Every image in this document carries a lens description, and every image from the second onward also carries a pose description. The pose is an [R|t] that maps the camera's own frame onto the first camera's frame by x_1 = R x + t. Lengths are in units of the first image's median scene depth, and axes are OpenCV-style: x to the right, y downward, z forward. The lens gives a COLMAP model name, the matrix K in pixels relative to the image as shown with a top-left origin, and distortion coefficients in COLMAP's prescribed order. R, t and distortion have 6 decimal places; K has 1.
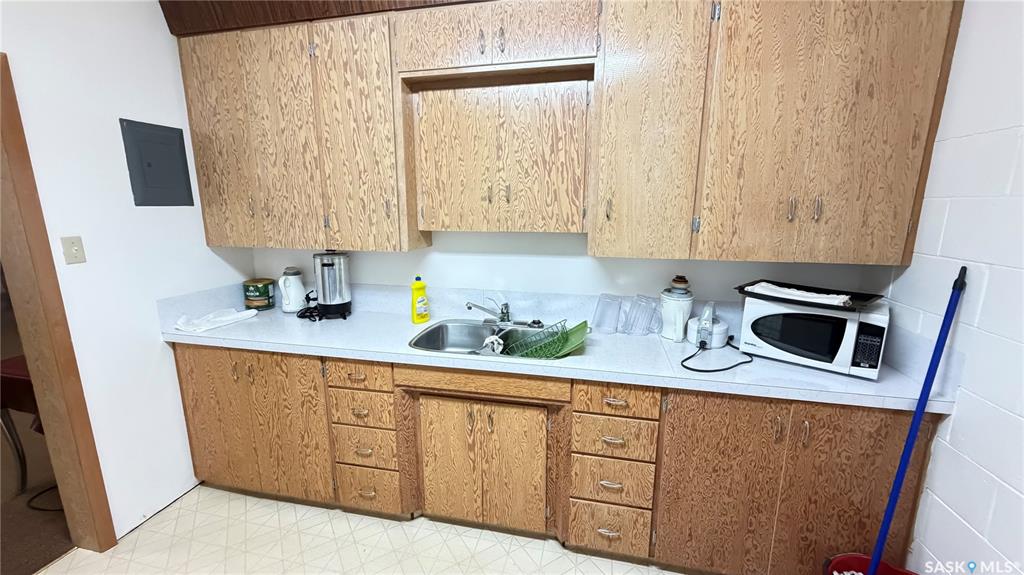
lens RADIAL K [[407.4, 0, 510.9], [0, 407.4, 288.6], [0, 0, 1]] dist [0.000712, -0.000029]
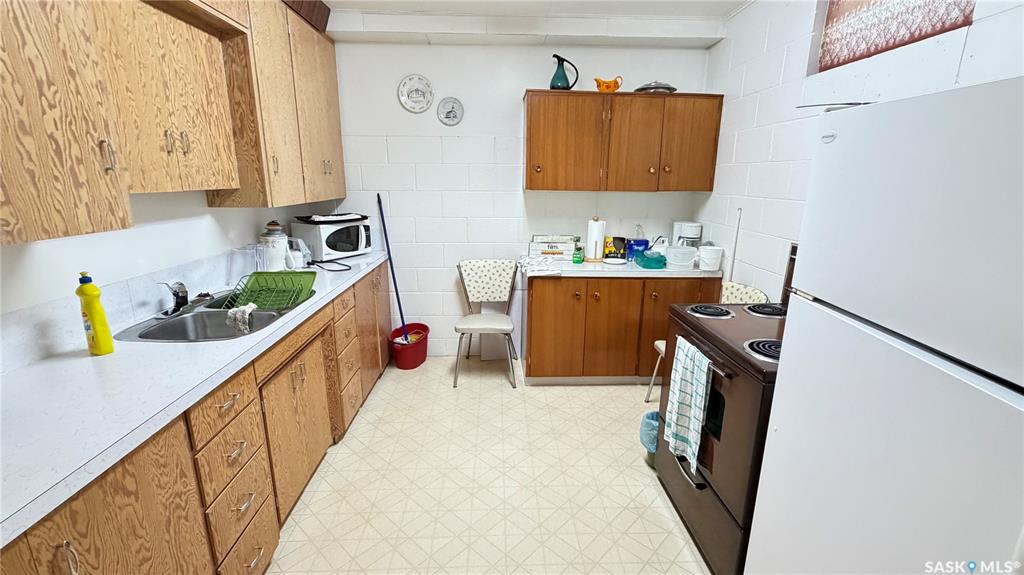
lens RADIAL K [[451.6, 0, 510.1], [0, 451.6, 290.3], [0, 0, 1]] dist [-0.002589, -0.000636]
pose [[-0.254783, -0.238158, 0.937212, -1.125768], [0.184965, 0.939299, 0.288972, -0.095516], [-0.949144, 0.246977, -0.195266, 0.621459]]
